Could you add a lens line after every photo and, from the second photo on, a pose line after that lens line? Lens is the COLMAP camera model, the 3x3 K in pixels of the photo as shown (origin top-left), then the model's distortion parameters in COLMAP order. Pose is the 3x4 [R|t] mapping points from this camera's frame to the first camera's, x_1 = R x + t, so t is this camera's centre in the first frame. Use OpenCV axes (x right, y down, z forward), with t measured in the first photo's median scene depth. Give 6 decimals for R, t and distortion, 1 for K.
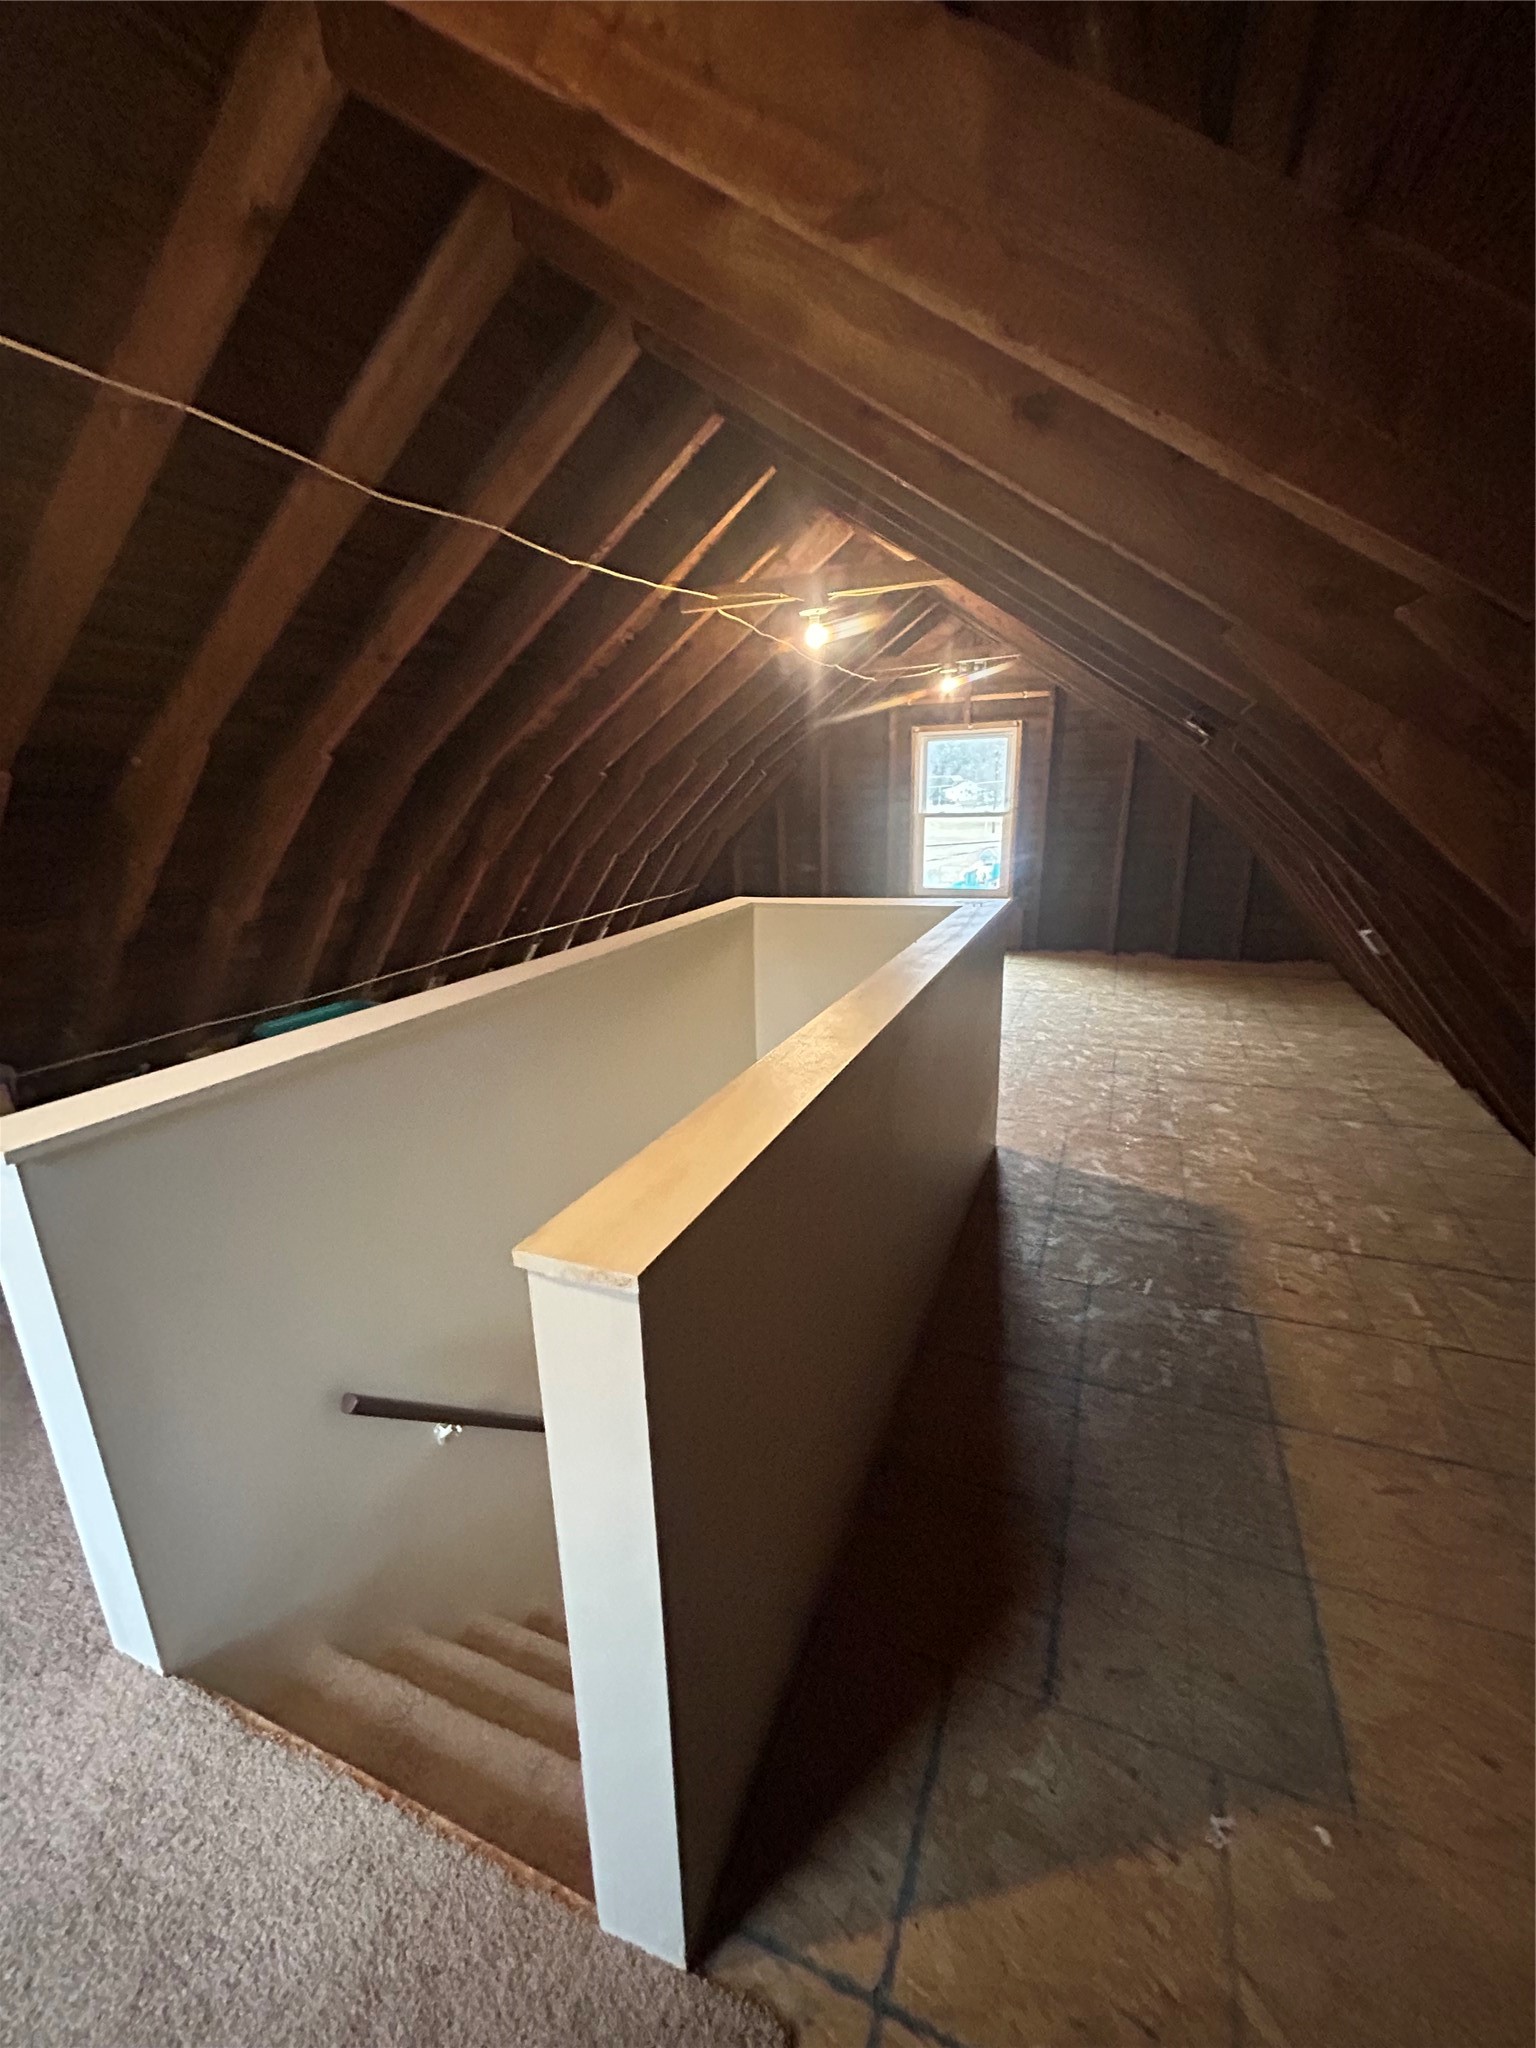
lens RADIAL K [[817.9, 0, 768.0], [0, 817.9, 1024.0], [0, 0, 1]] dist [0.018156, -0.009454]
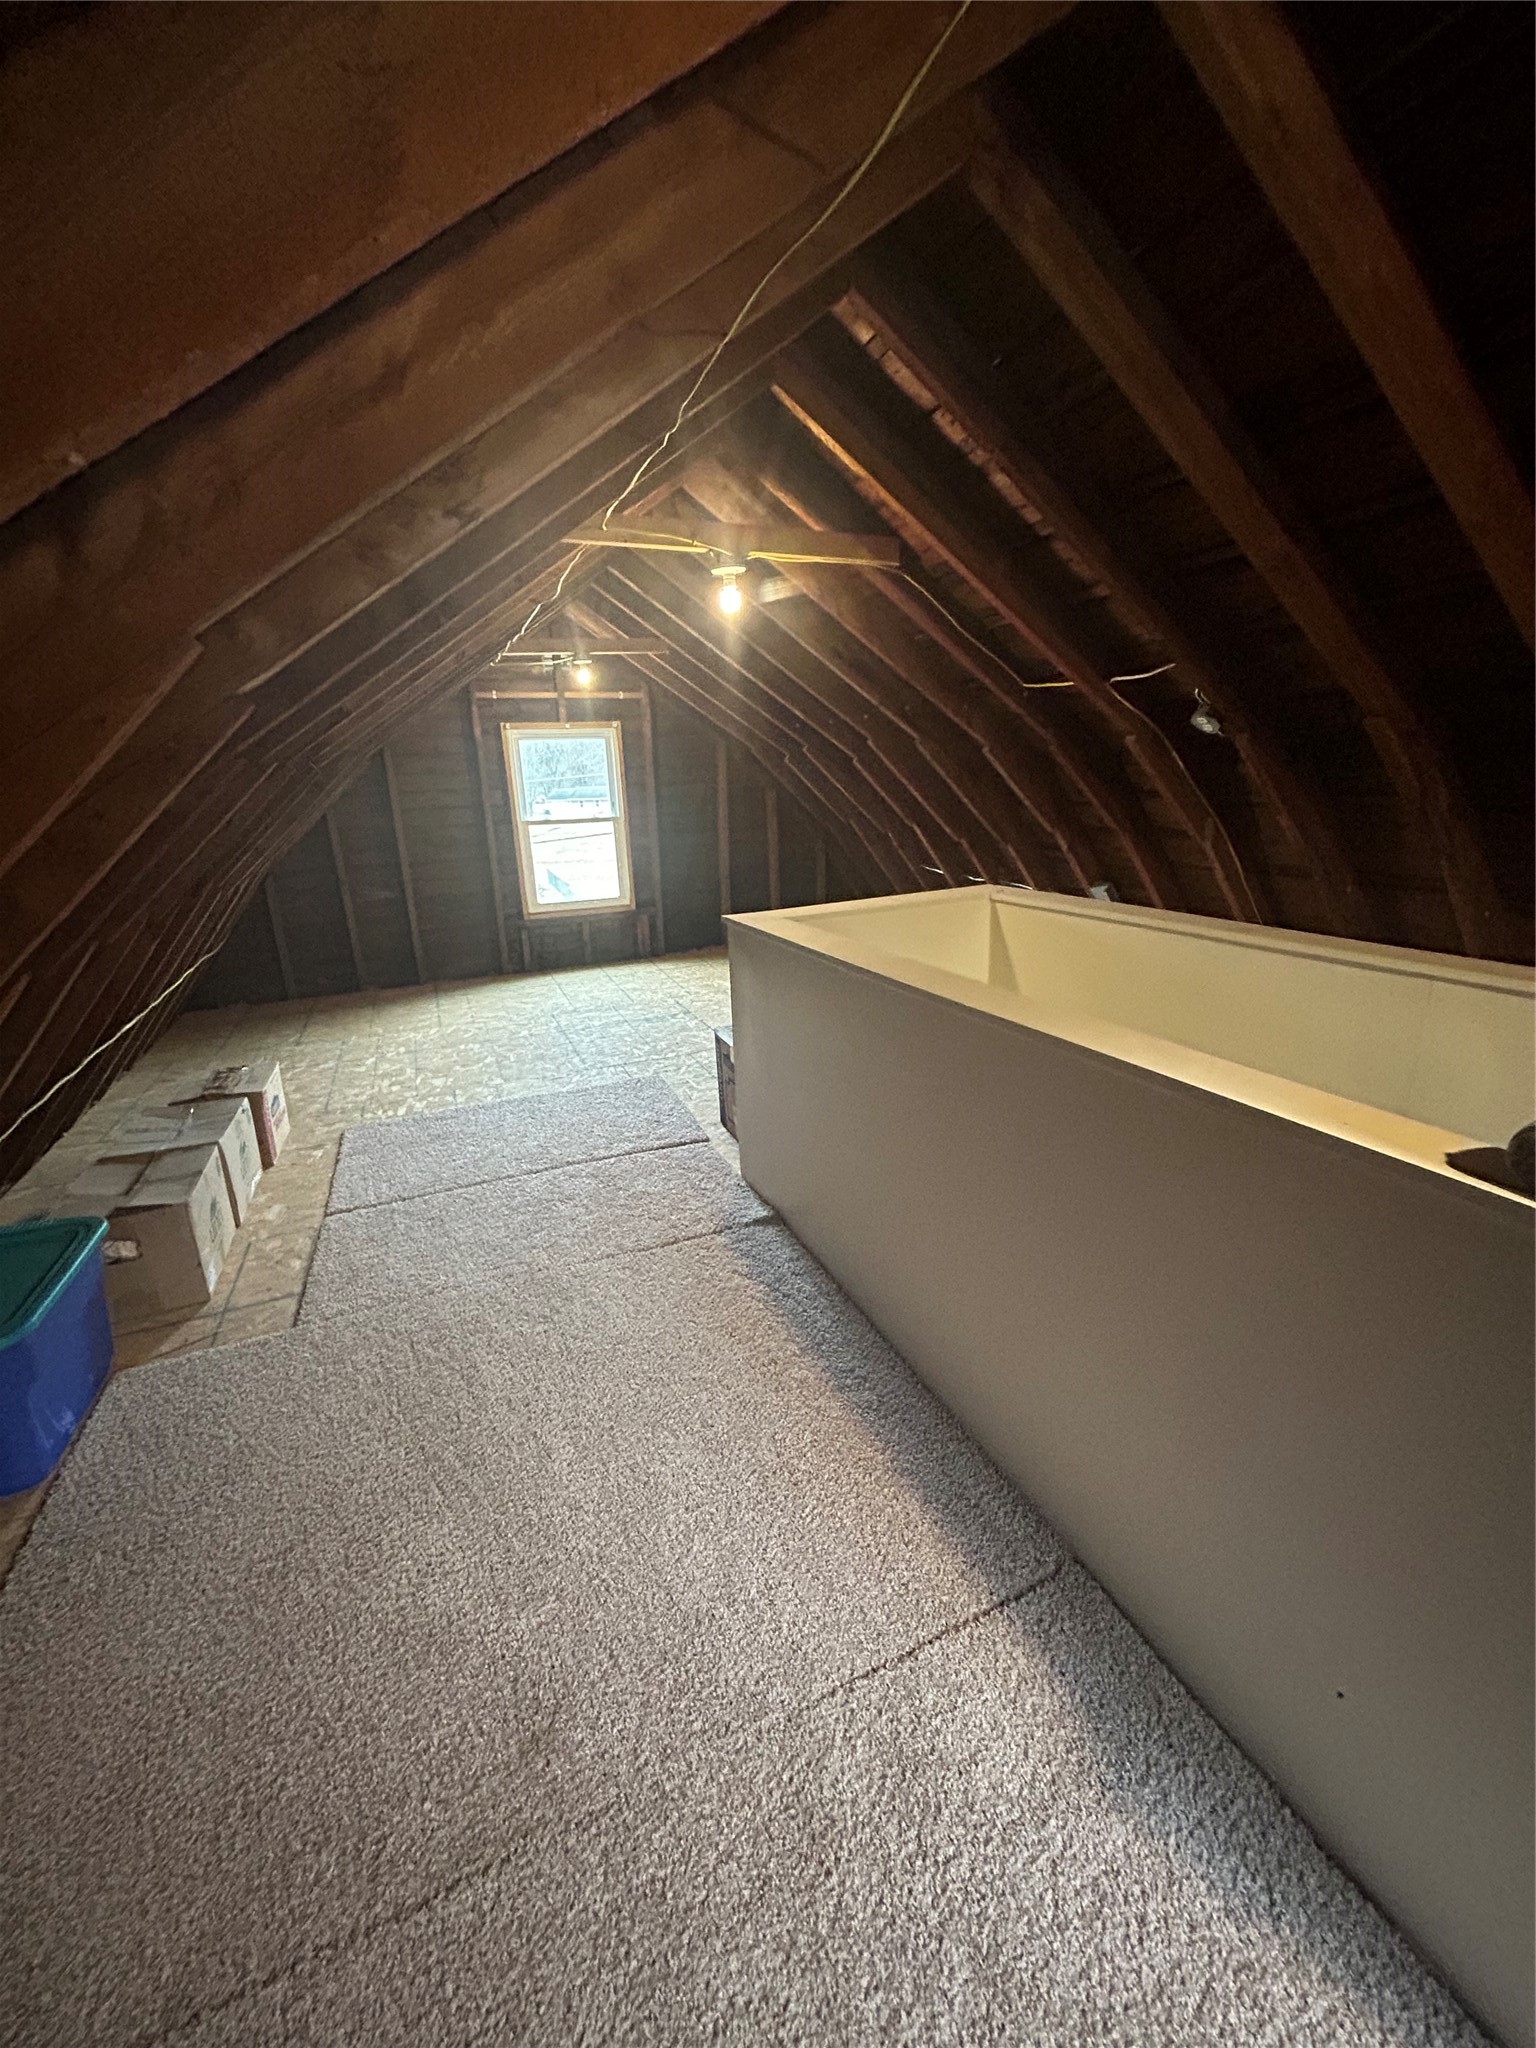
lens RADIAL K [[817.9, 0, 768.0], [0, 817.9, 1024.0], [0, 0, 1]] dist [0.018156, -0.009454]
pose [[0.703395, -0.202622, 0.681308, -0.307421], [0.213808, 0.974432, 0.069058, -0.051347], [-0.677881, 0.097095, 0.728732, 0.212040]]
